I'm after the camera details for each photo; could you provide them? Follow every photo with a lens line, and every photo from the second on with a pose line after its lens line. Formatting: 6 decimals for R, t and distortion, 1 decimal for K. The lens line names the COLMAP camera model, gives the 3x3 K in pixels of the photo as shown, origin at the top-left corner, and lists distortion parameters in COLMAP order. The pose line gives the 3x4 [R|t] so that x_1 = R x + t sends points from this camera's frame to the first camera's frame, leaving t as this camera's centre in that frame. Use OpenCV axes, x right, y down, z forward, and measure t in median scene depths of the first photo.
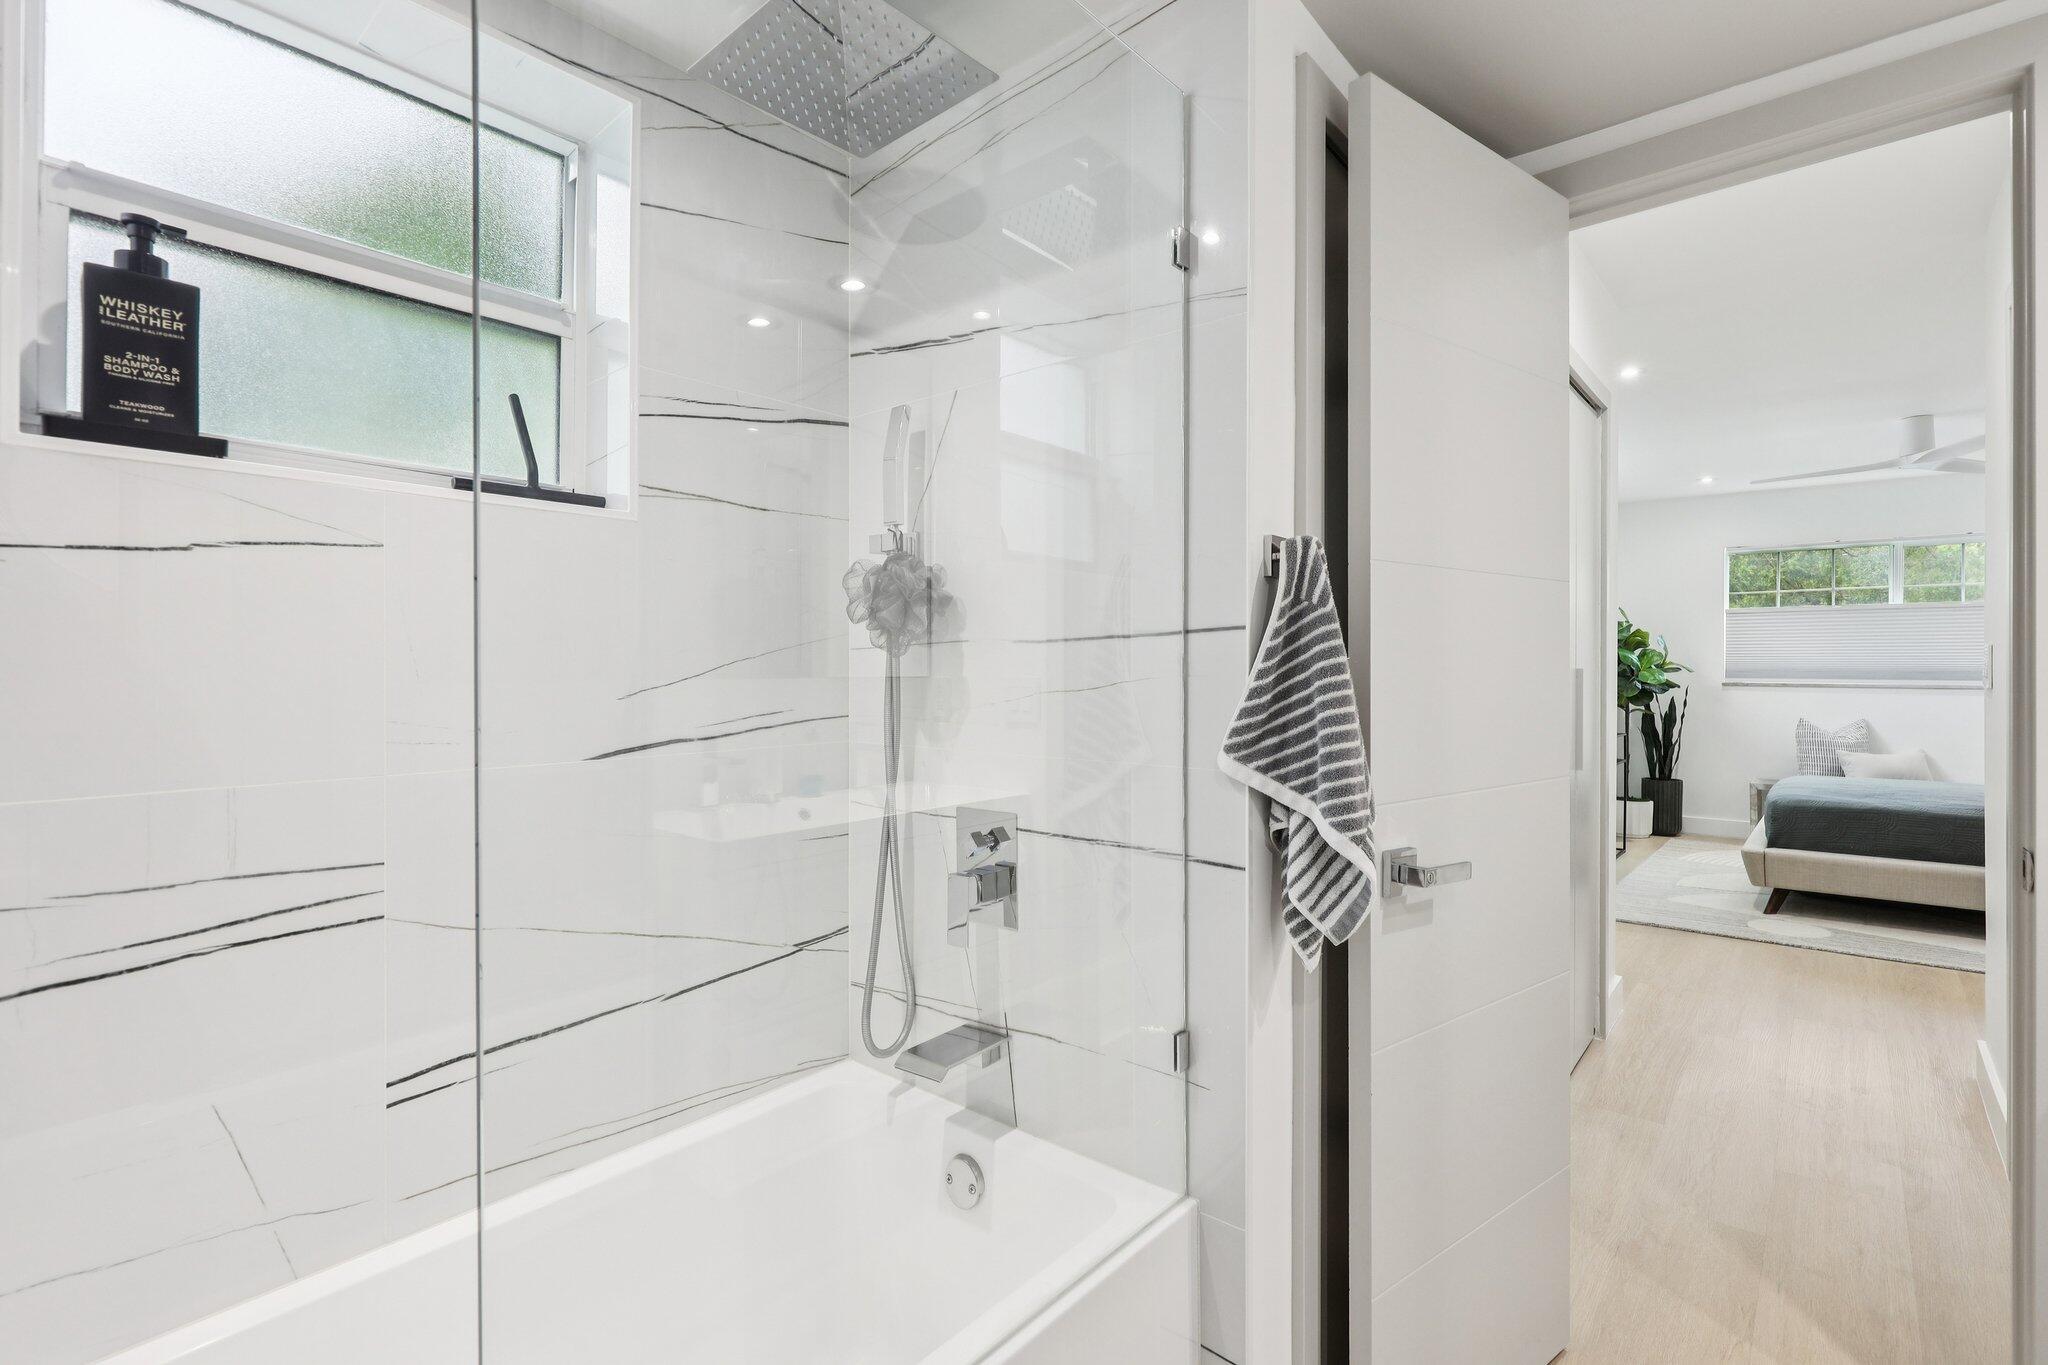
lens RADIAL K [[947.1, 0, 1024.1], [0, 947.1, 673.6], [0, 0, 1]] dist [0.003922, -0.001413]
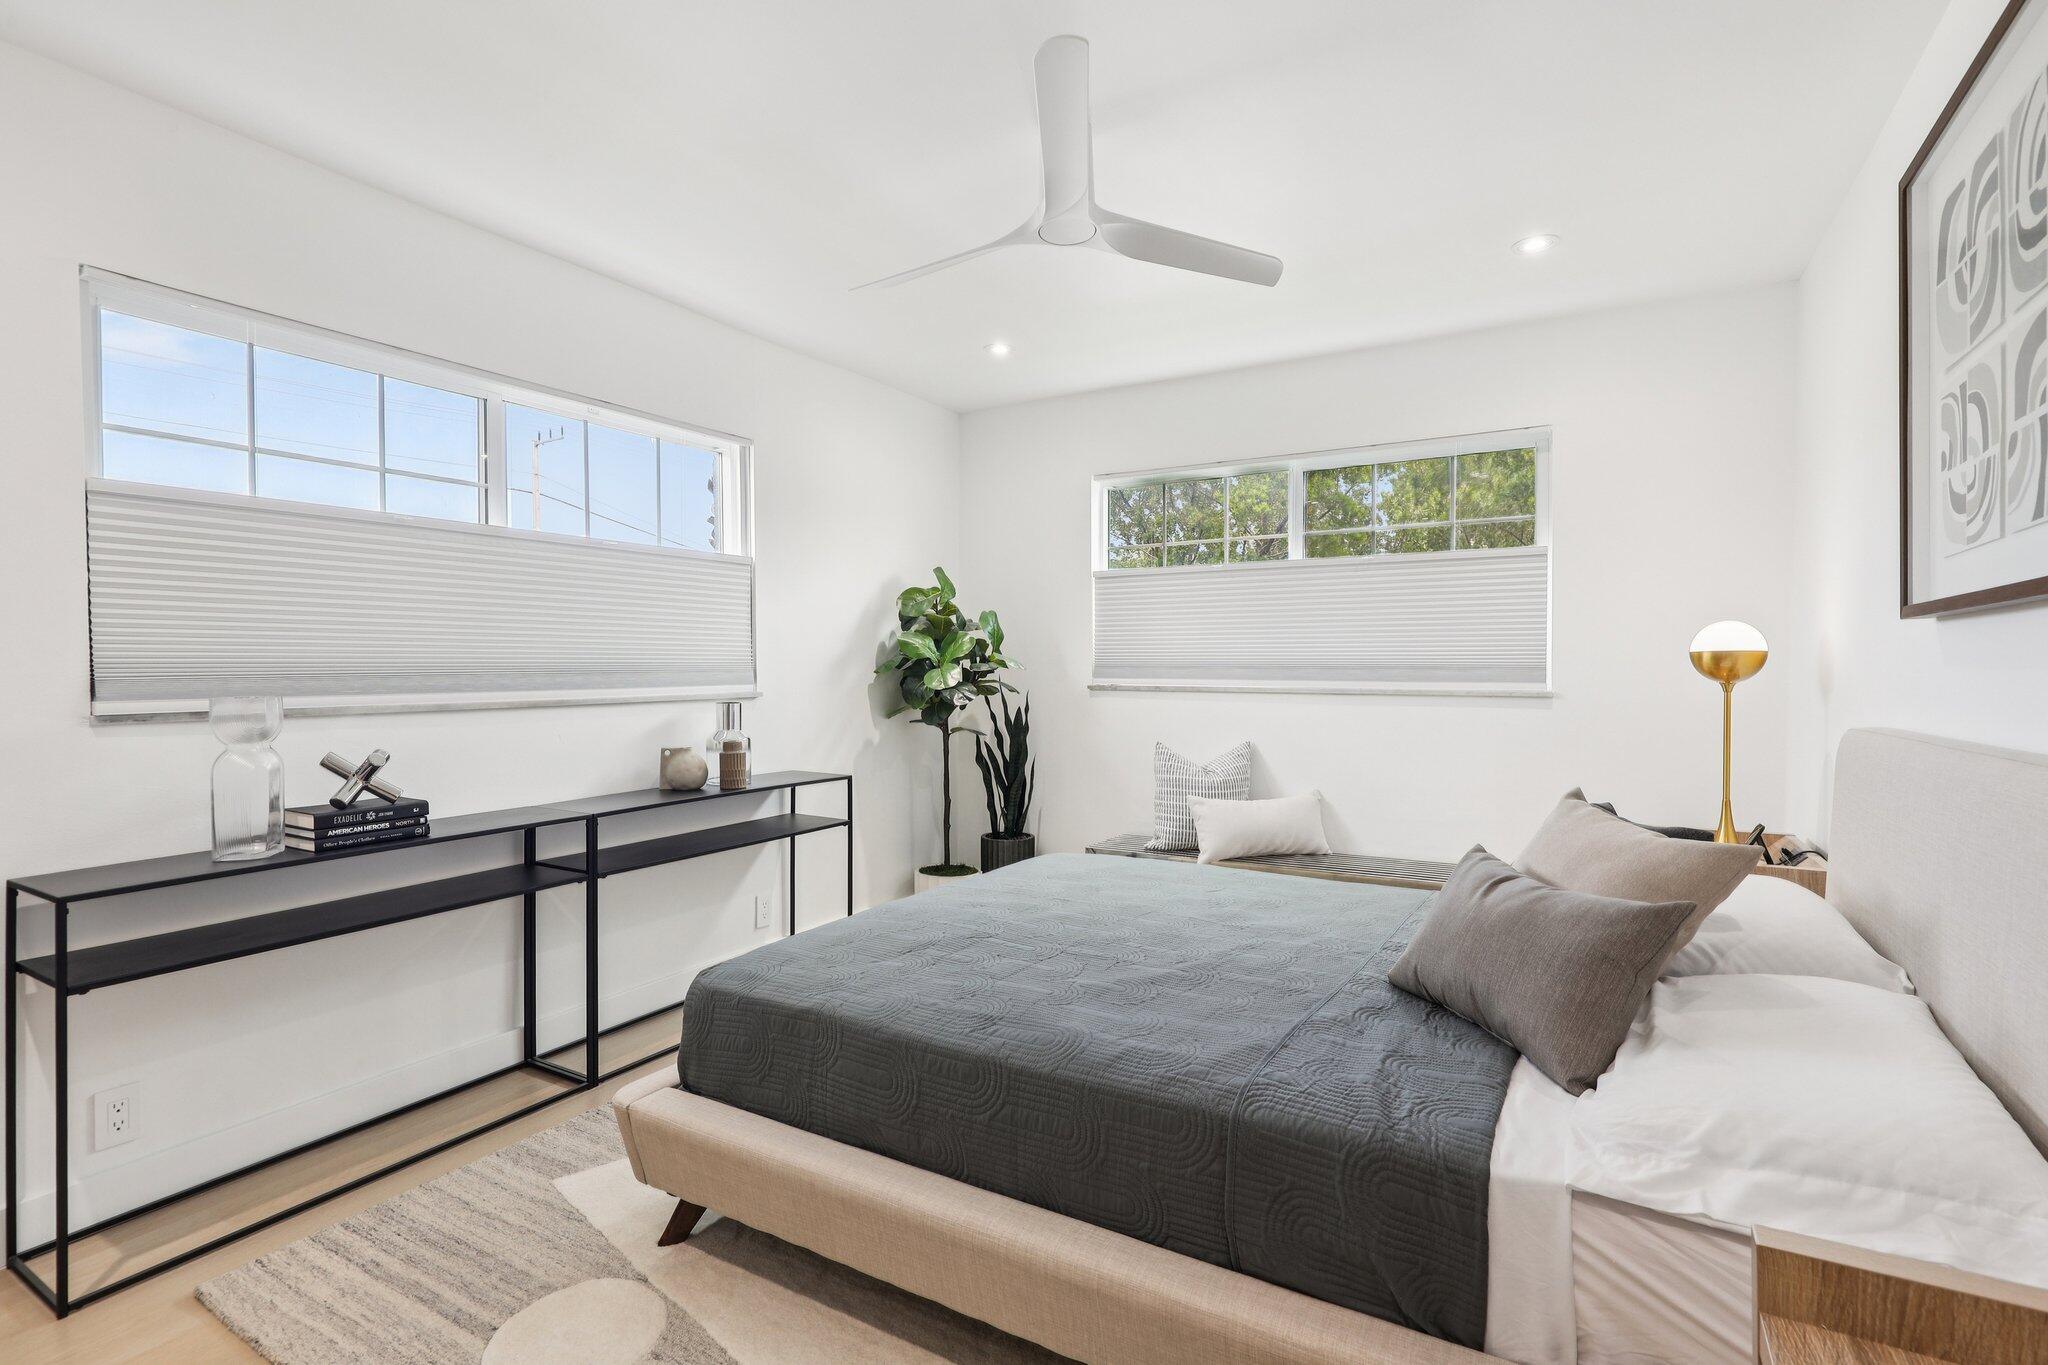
lens RADIAL K [[947.1, 0, 1029.4], [0, 947.1, 678.2], [0, 0, 1]] dist [0.003922, -0.001413]
pose [[0.983007, -0.007938, 0.183398, 0.635317], [0.005256, 0.999872, 0.015109, -0.005253], [-0.183495, -0.013889, 0.982923, 0.410854]]
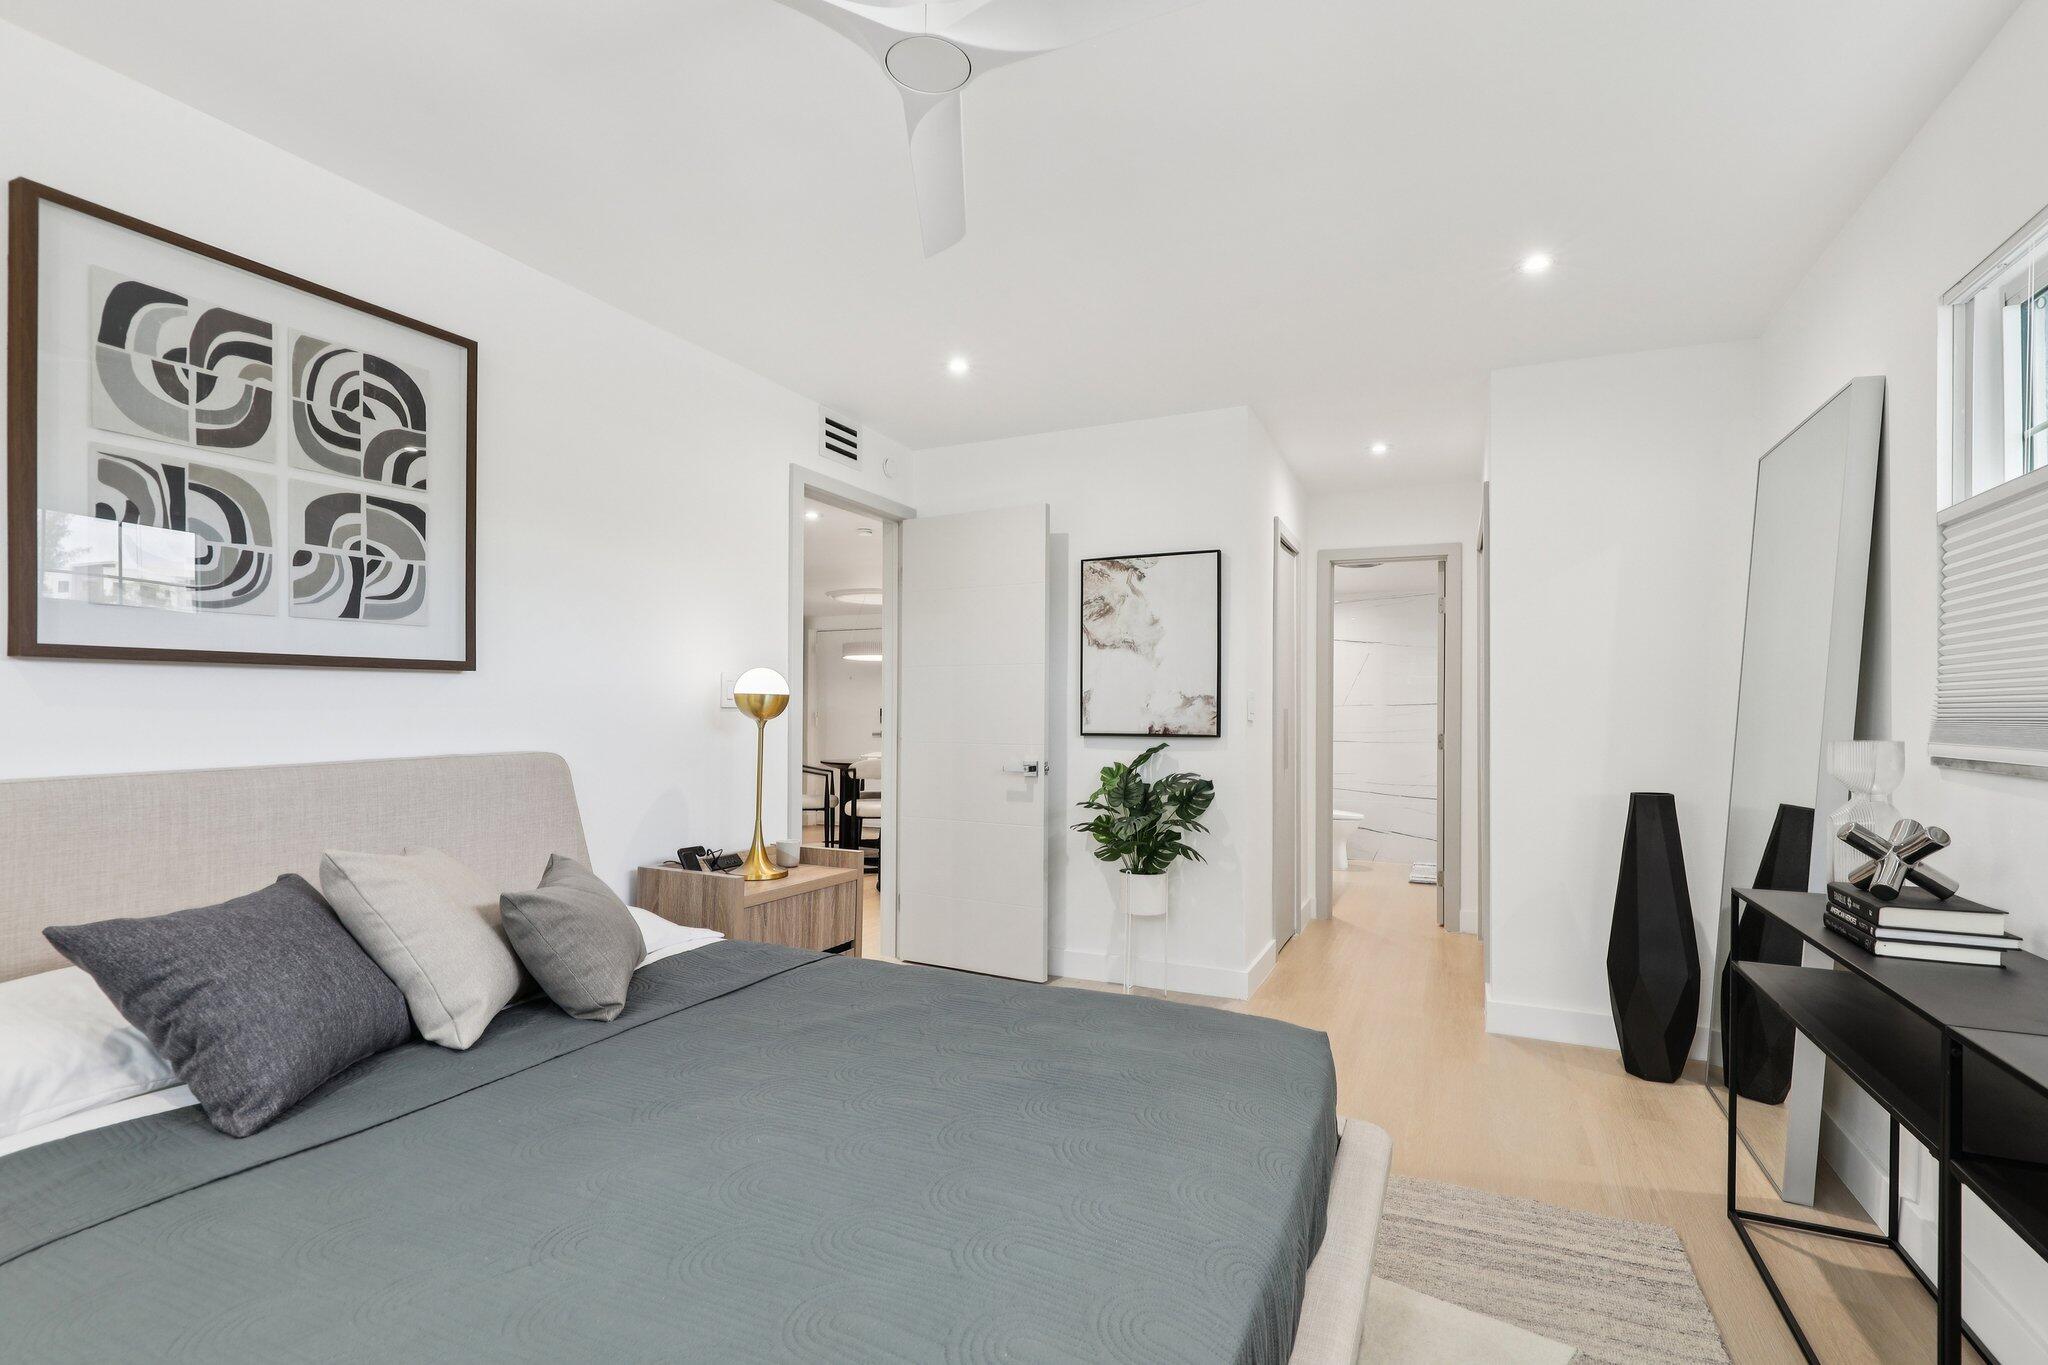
lens RADIAL K [[947.1, 0, 1033.6], [0, 947.1, 700.1], [0, 0, 1]] dist [0.003922, -0.001413]
pose [[-0.958513, -0.007590, -0.284947, 0.757493], [-0.004416, 0.999921, -0.011780, -0.002952], [0.285014, -0.010033, -0.958471, 0.999229]]
